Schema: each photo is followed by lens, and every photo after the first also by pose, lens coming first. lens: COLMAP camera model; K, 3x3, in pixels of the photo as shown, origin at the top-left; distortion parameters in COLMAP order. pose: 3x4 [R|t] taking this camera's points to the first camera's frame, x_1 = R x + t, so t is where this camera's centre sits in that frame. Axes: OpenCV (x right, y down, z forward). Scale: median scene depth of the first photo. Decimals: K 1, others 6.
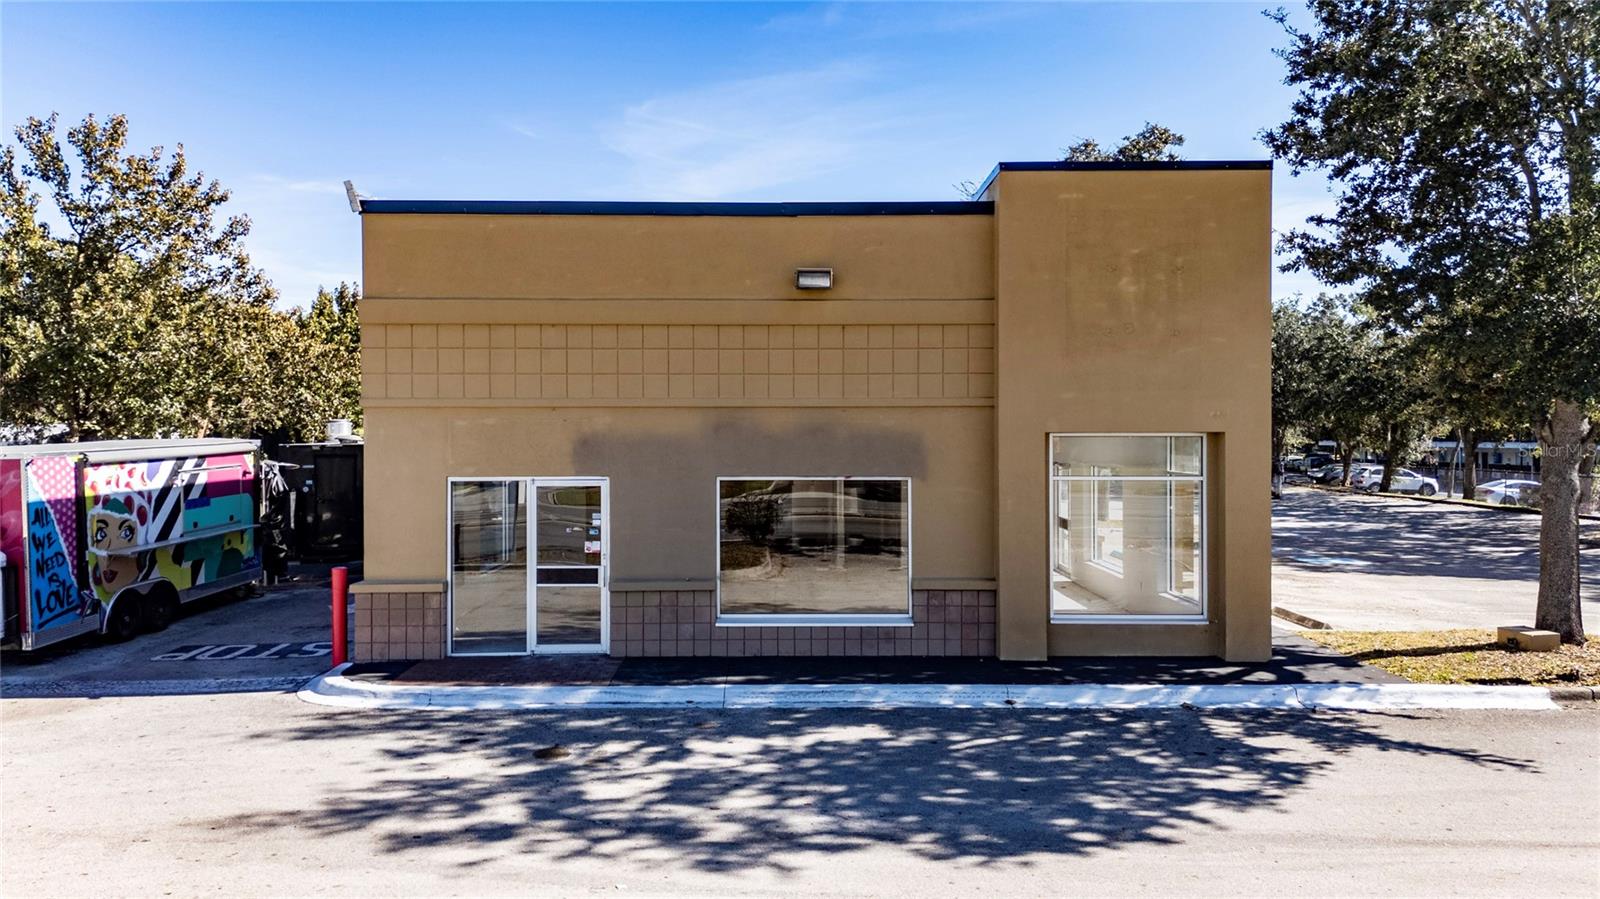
lens RADIAL K [[1170.7, 0, 808.1], [0, 1170.7, 446.8], [0, 0, 1]] dist [0.061525, -0.025536]
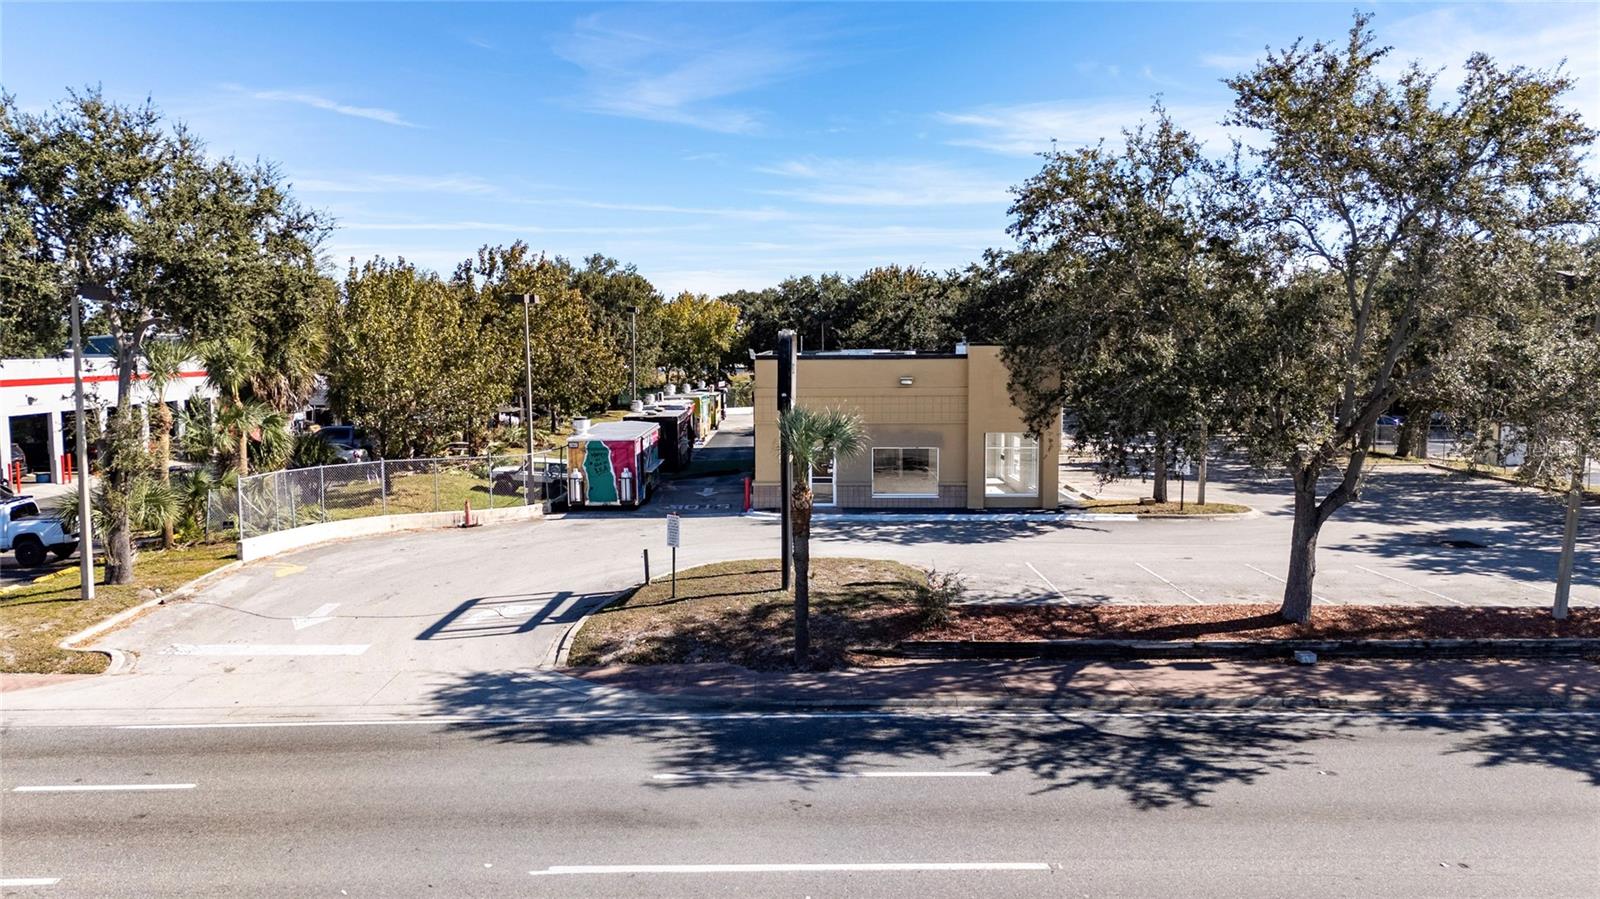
lens RADIAL K [[1170.7, 0, 793.1], [0, 1170.7, 445.5], [0, 0, 1]] dist [0.061525, -0.025536]
pose [[0.999920, -0.000174, -0.012670, -0.242627], [0.001153, 0.997009, 0.077276, -0.208570], [0.012619, -0.077285, 0.996929, -1.961833]]
